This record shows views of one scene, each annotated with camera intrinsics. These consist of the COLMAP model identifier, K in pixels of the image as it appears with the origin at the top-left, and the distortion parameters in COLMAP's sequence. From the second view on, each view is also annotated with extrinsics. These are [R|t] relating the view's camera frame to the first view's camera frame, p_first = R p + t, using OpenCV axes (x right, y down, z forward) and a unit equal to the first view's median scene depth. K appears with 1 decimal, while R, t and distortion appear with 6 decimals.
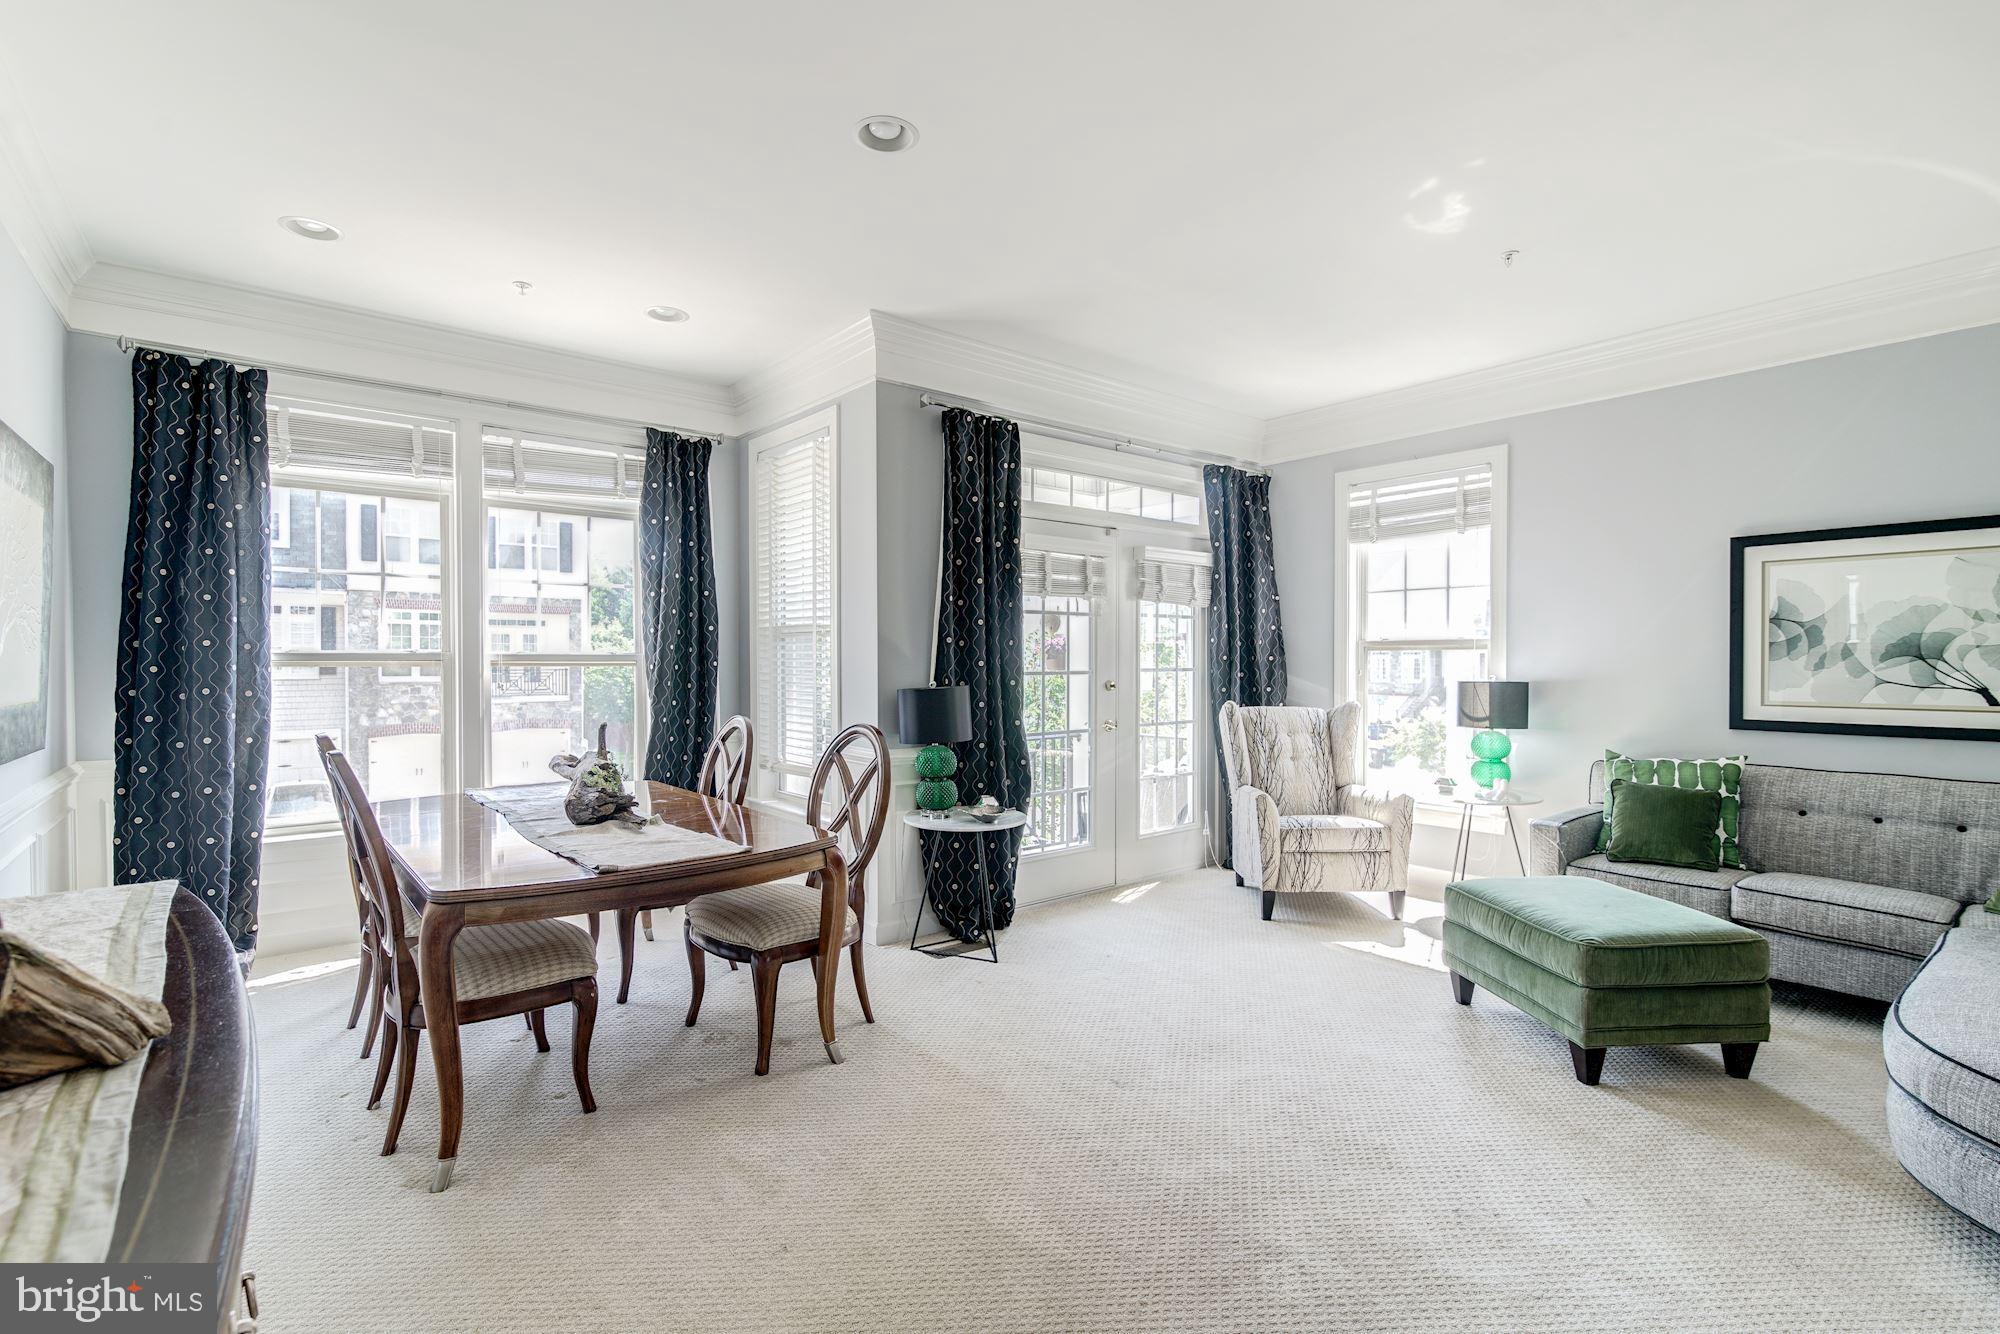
lens RADIAL K [[923.1, 0, 991.4], [0, 923.1, 673.4], [0, 0, 1]] dist [-0.003981, 0.000869]
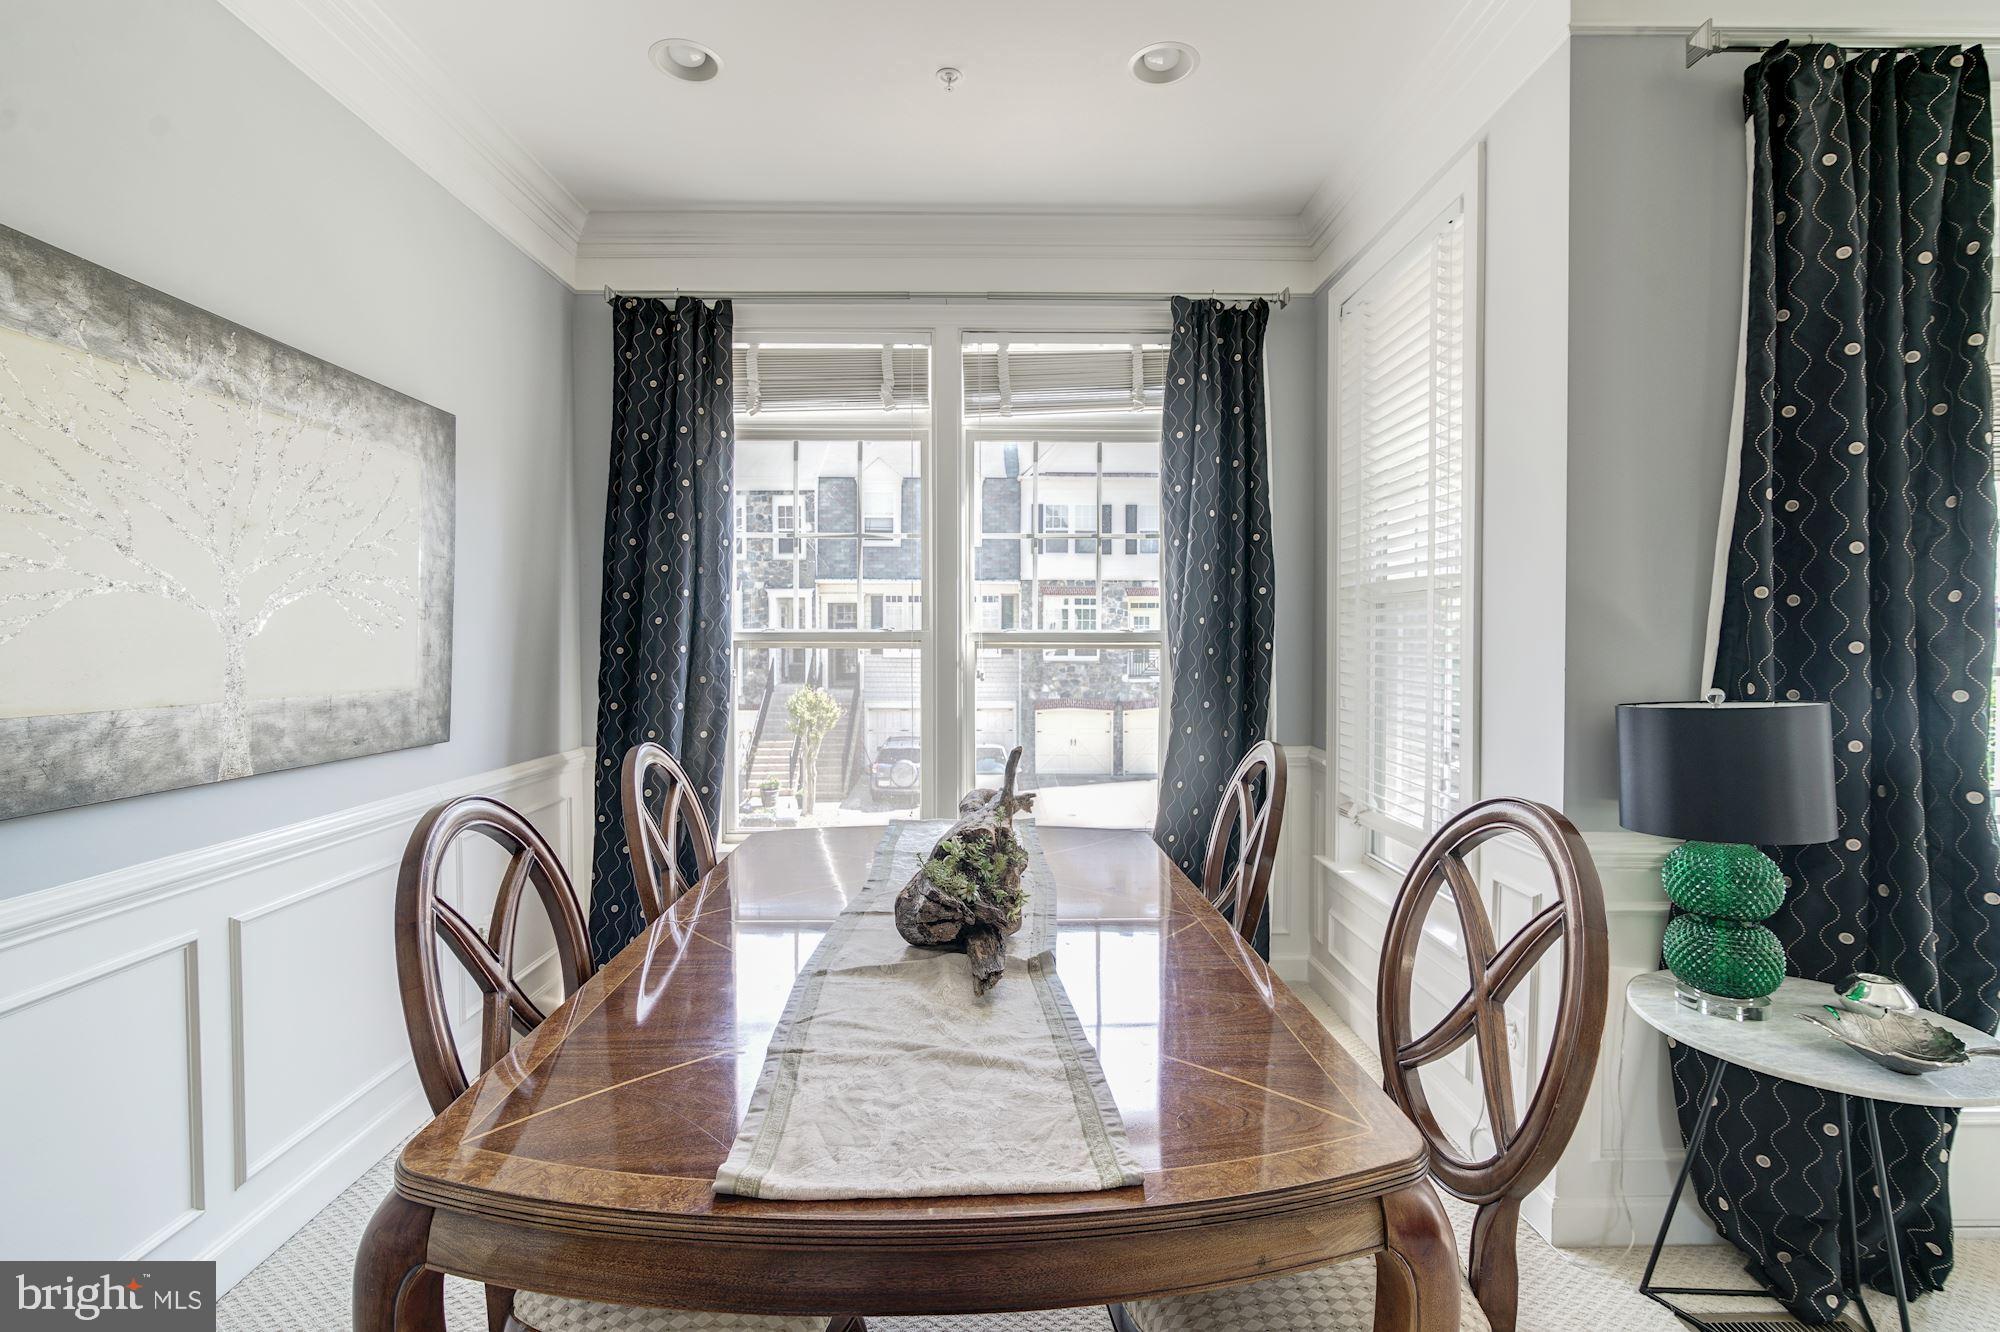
lens RADIAL K [[905.6, 0, 1003.3], [0, 905.6, 663.0], [0, 0, 1]] dist [-0.002236, 0.000635]
pose [[0.782635, 0.014532, -0.622311, -0.058080], [-0.008628, 0.999885, 0.012498, -0.005623], [0.622421, -0.004412, 0.782670, 0.445100]]
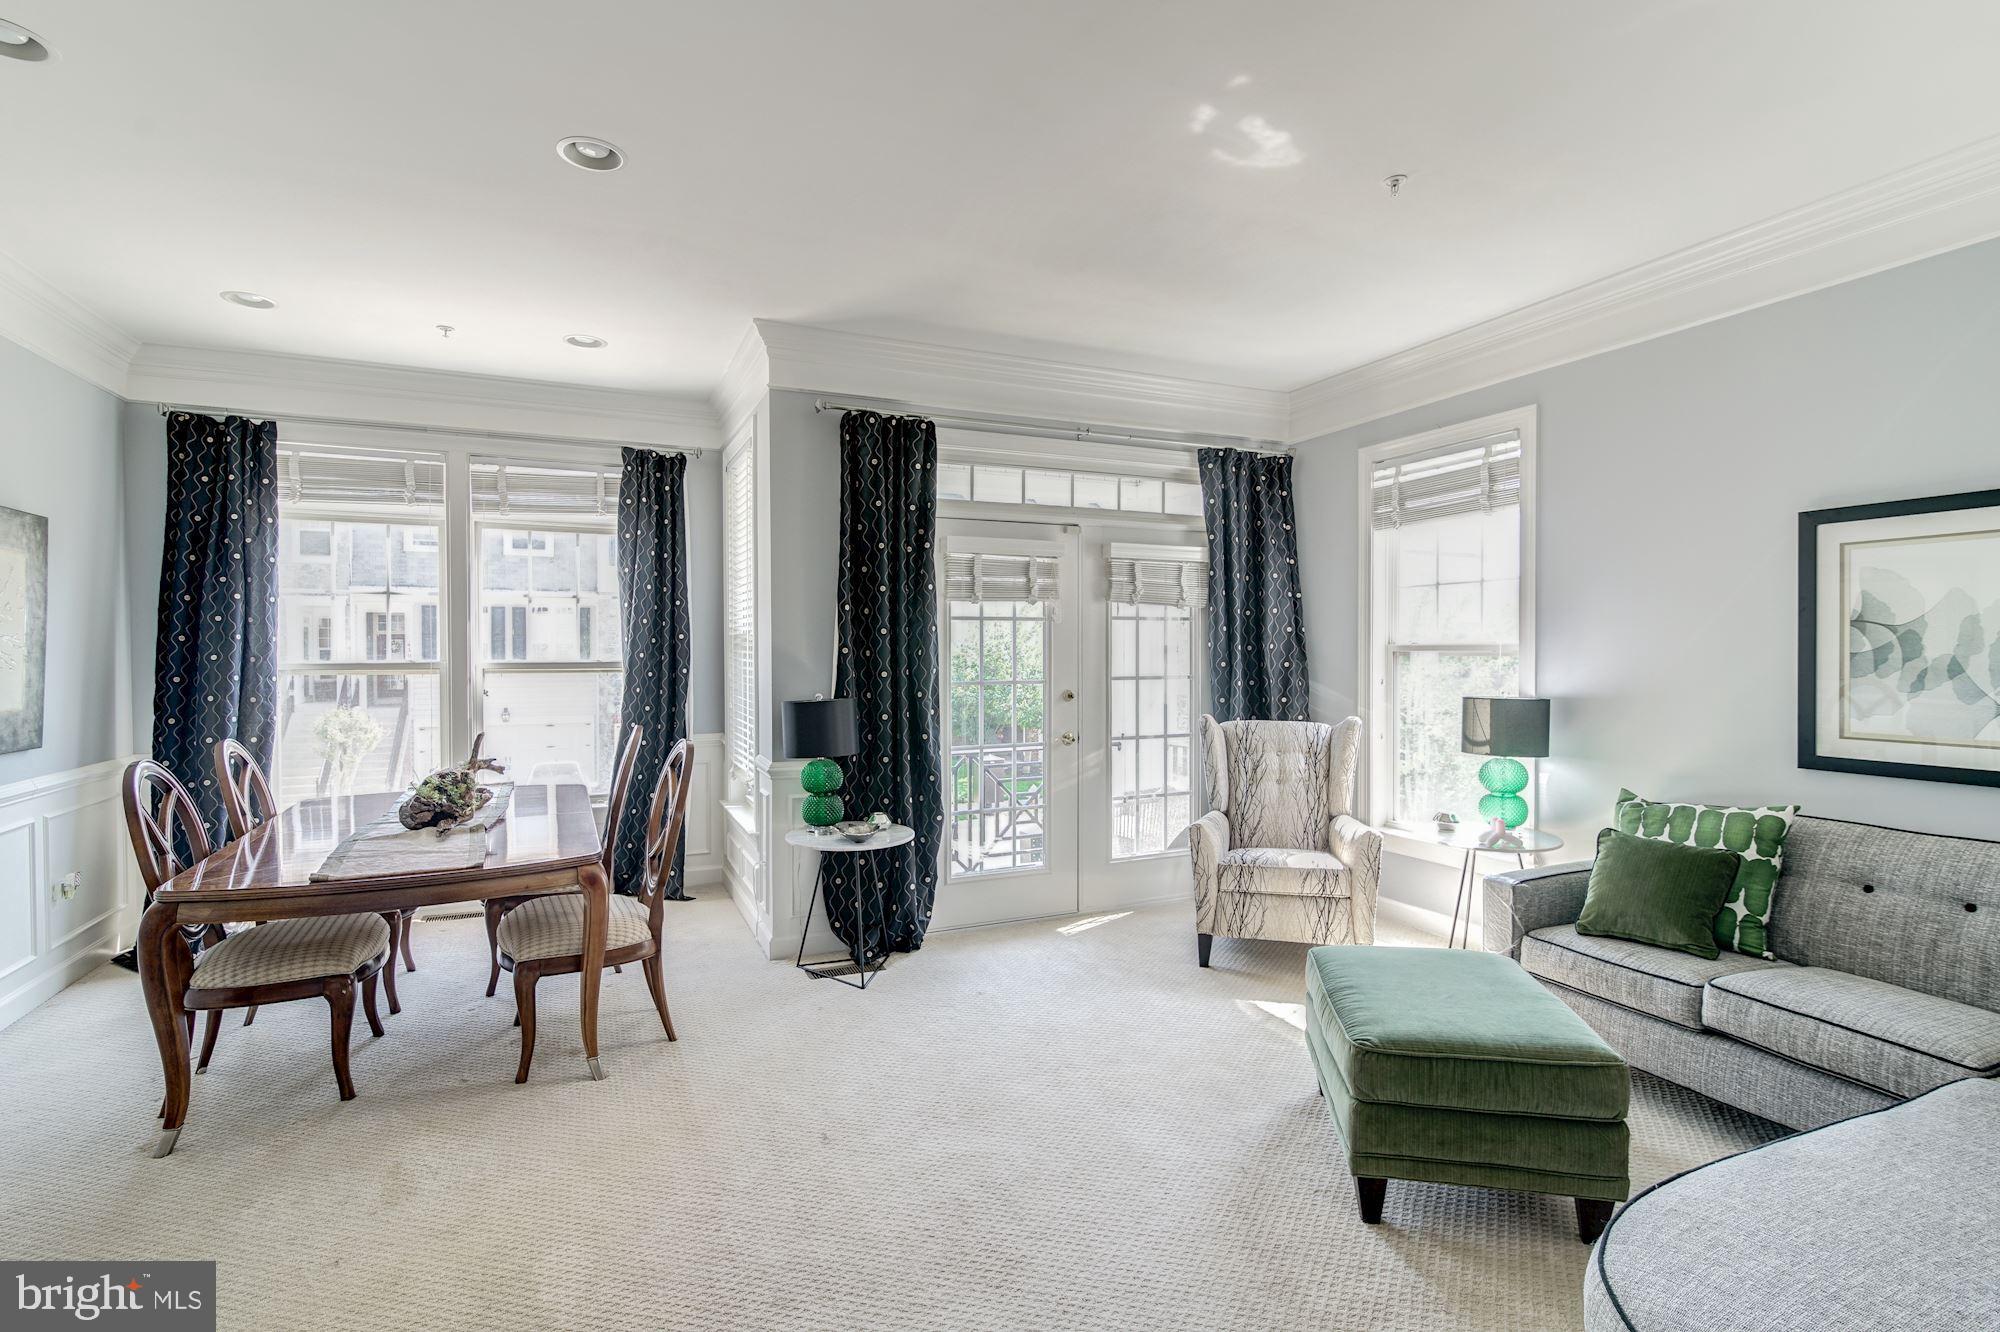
lens RADIAL K [[941.0, 0, 1003.3], [0, 941.0, 663.7], [0, 0, 1]] dist [-0.003995, 0.000306]
pose [[0.964134, 0.002055, -0.265407, 0.368472], [-0.001725, 0.999997, 0.001477, -0.023599], [0.265409, -0.000967, 0.964135, 0.089489]]
